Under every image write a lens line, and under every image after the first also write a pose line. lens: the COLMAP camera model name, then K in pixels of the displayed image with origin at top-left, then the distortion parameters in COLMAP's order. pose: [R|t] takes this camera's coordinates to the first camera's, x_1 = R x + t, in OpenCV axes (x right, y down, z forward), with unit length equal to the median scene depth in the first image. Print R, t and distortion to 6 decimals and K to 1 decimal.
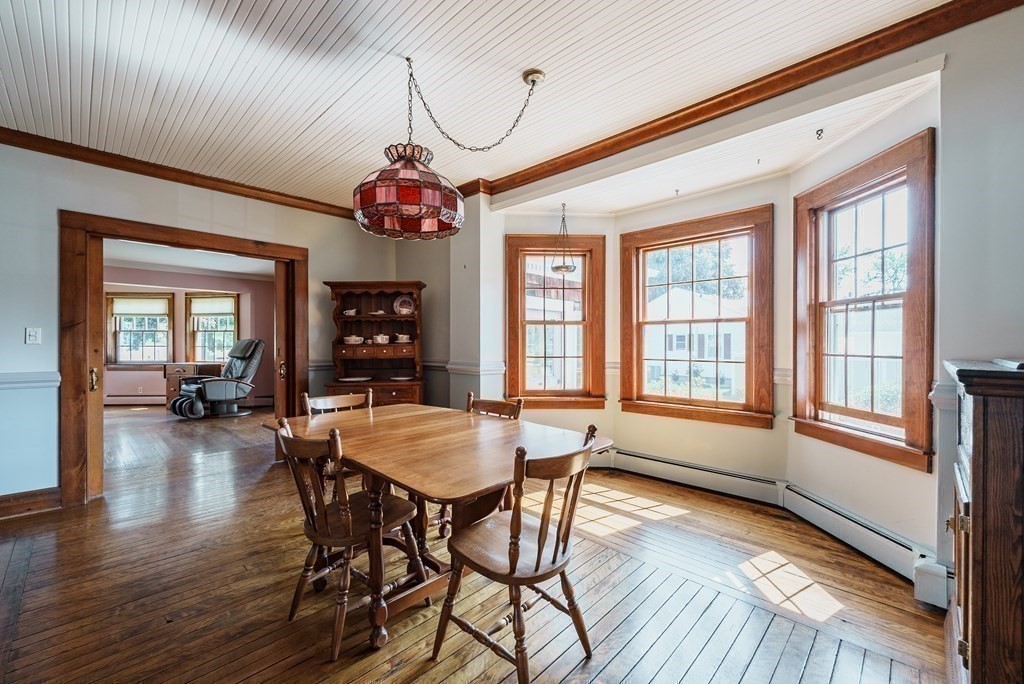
lens RADIAL K [[425.5, 0, 508.2], [0, 425.5, 341.5], [0, 0, 1]] dist [0.002067, -0.000689]
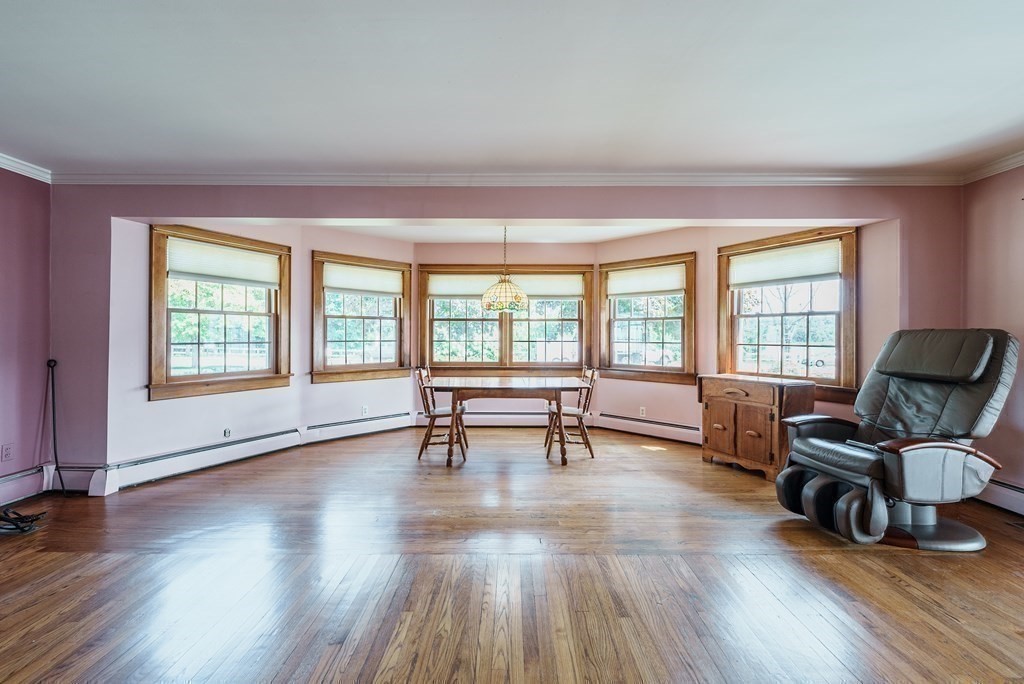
lens RADIAL K [[425.5, 0, 512.2], [0, 425.5, 336.7], [0, 0, 1]] dist [0.002067, -0.000689]
pose [[0.694525, 0.001653, -0.719467, -0.545121], [-0.004988, 0.999984, -0.002517, 0.004854], [0.719451, 0.005337, 0.694522, 0.419912]]
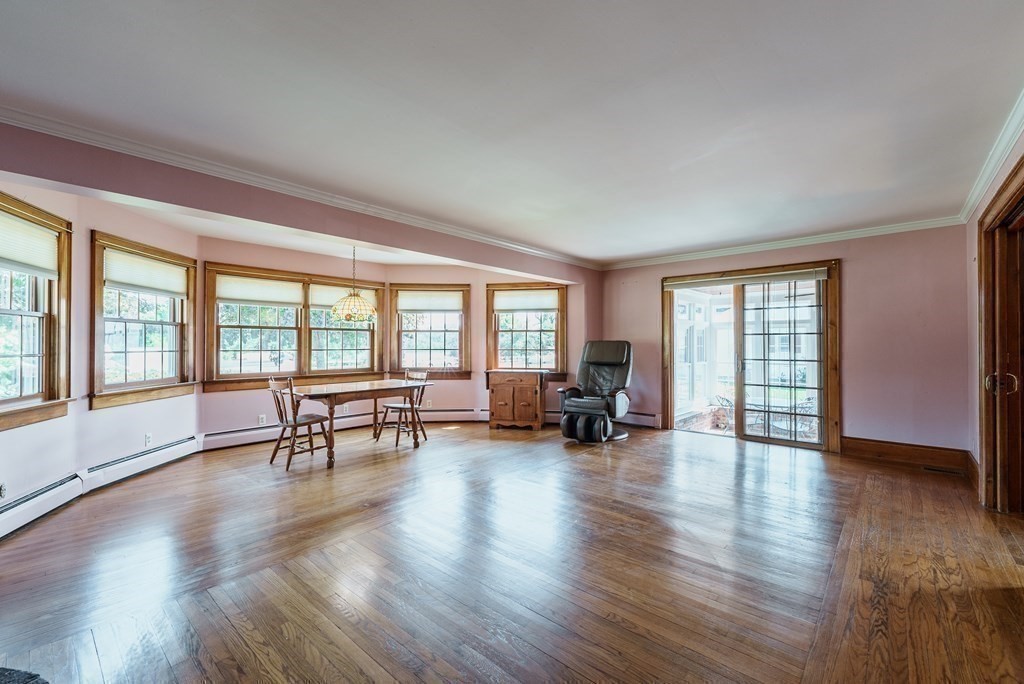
lens RADIAL K [[425.5, 0, 513.1], [0, 425.5, 344.3], [0, 0, 1]] dist [0.002067, -0.000689]
pose [[0.999182, -0.002094, 0.040392, -0.742149], [0.002318, 0.999982, -0.005484, 0.005867], [-0.040379, 0.005573, 0.999169, 0.184613]]
